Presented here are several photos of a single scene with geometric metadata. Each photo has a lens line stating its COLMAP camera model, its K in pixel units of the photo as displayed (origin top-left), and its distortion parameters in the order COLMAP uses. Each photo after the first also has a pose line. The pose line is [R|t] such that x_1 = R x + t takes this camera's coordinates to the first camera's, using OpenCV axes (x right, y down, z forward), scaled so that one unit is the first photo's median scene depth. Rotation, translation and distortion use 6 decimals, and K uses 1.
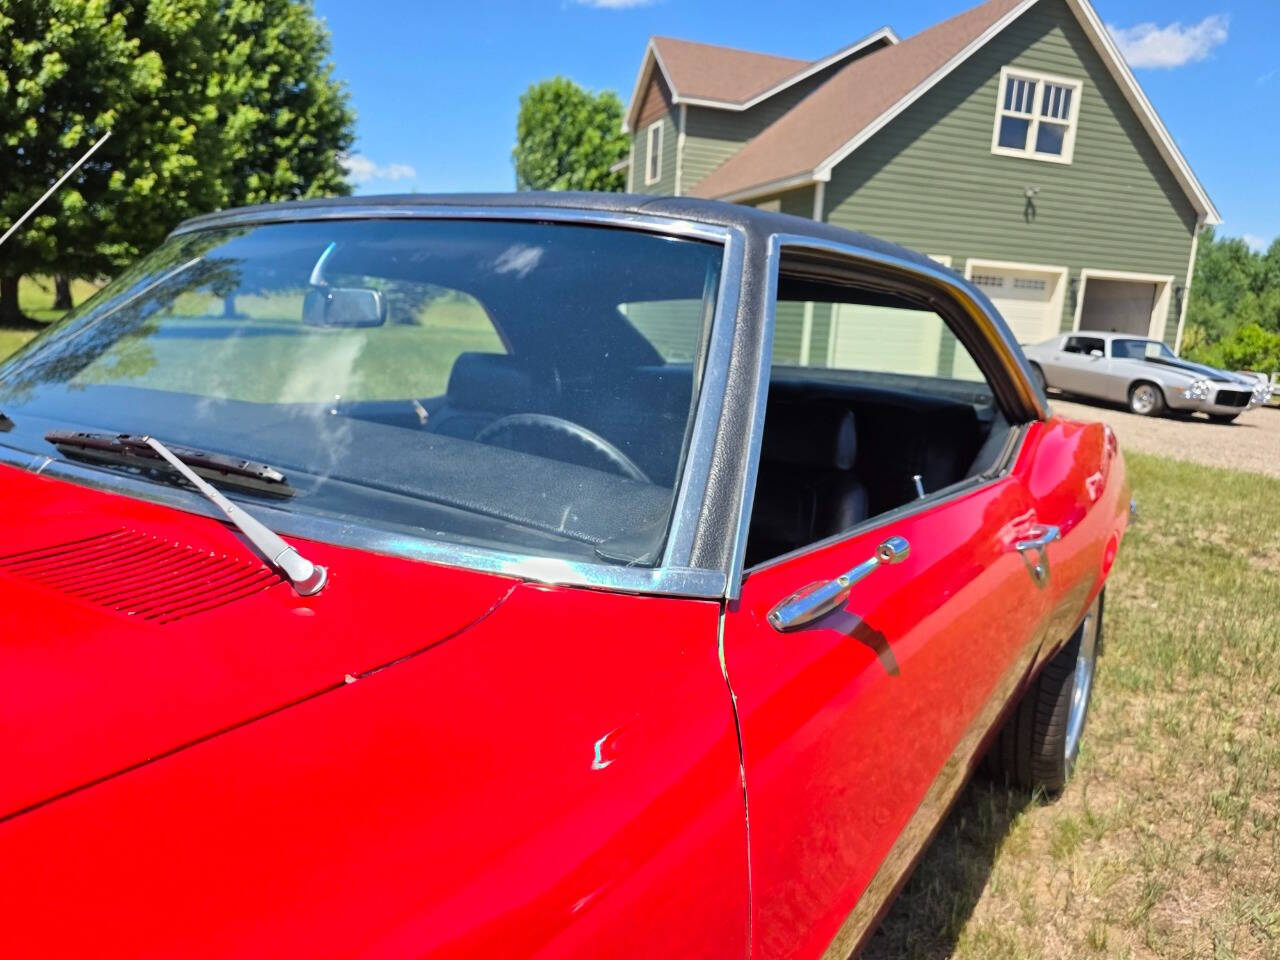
lens RADIAL K [[856.8, 0, 640.0], [0, 856.8, 480.0], [0, 0, 1]] dist [0.014580, -0.021944]
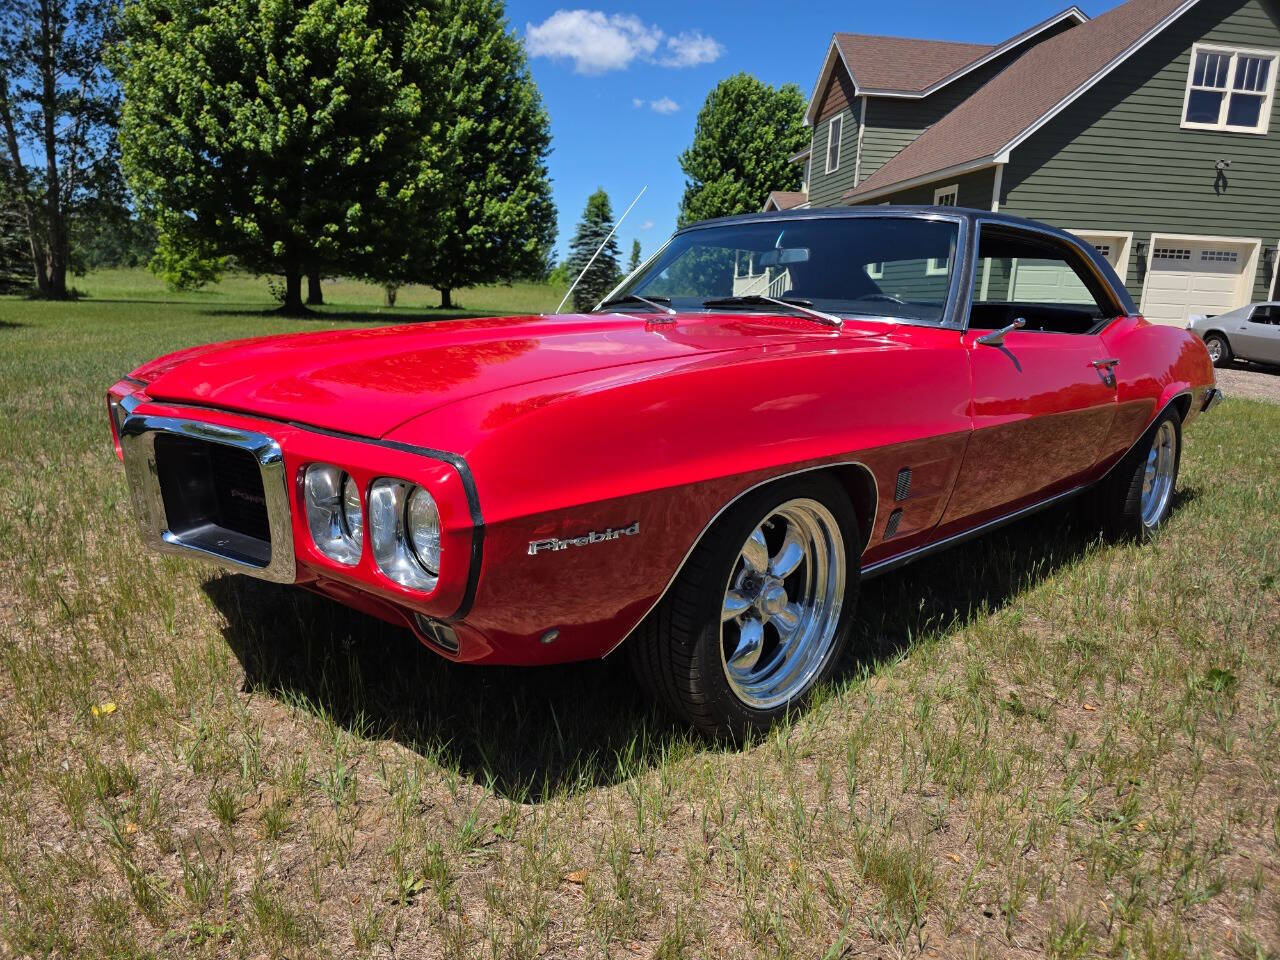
lens RADIAL K [[861.2, 0, 640.0], [0, 861.2, 480.0], [0, 0, 1]] dist [0.070371, -0.048659]
pose [[0.984325, 0.020561, -0.175163, -0.029741], [-0.019288, 0.999774, 0.008969, 0.039996], [0.175308, -0.005450, 0.984499, -0.143916]]
